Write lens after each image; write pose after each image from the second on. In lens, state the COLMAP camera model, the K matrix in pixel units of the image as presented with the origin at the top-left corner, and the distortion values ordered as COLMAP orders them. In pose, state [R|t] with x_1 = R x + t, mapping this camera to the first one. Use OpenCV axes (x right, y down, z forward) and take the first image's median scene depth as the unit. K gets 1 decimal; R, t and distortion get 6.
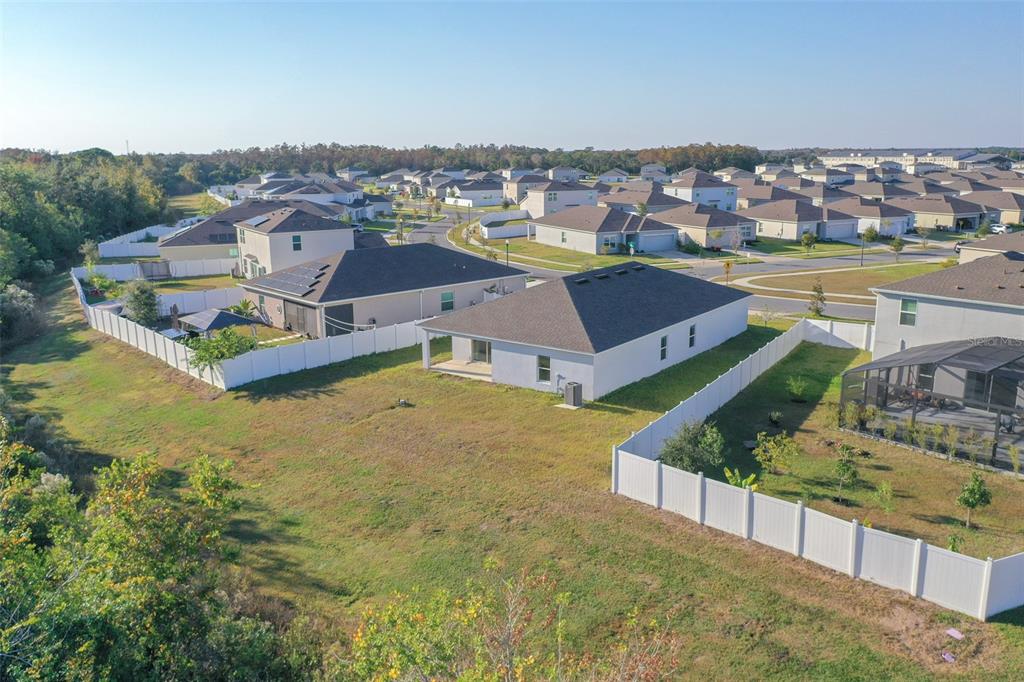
lens RADIAL K [[807.1, 0, 512.0], [0, 807.1, 341.0], [0, 0, 1]] dist [0.001027, 0.002476]
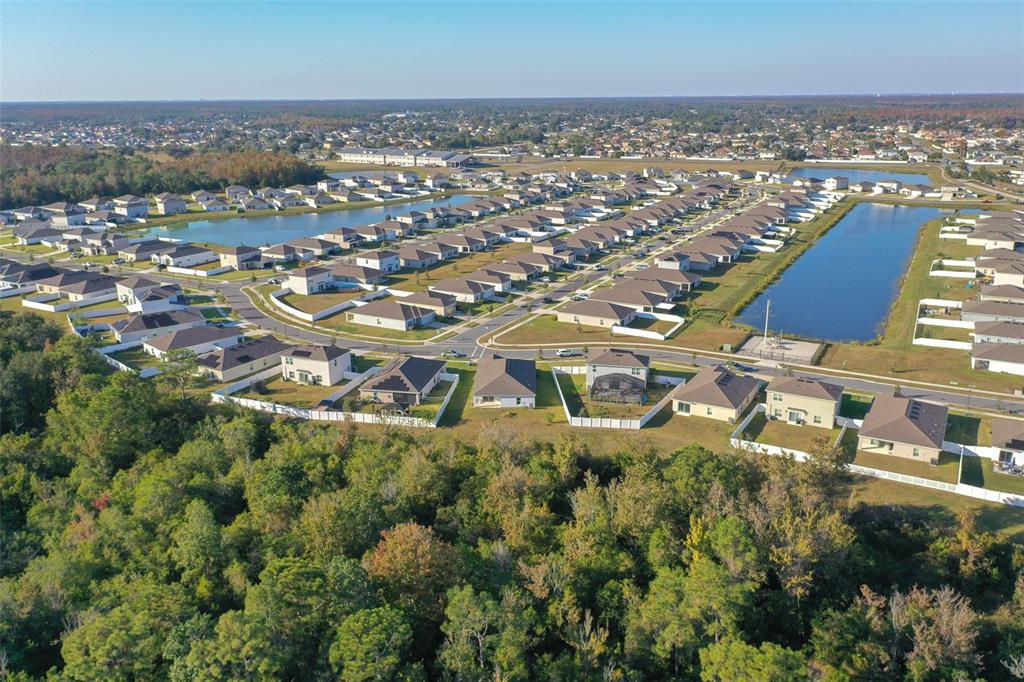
lens RADIAL K [[807.1, 0, 512.0], [0, 807.1, 341.0], [0, 0, 1]] dist [0.001027, 0.002476]
pose [[0.806897, -0.171504, 0.565247, -1.998364], [0.135734, 0.985150, 0.105147, -0.620358], [-0.574886, -0.008119, 0.818193, -1.967526]]
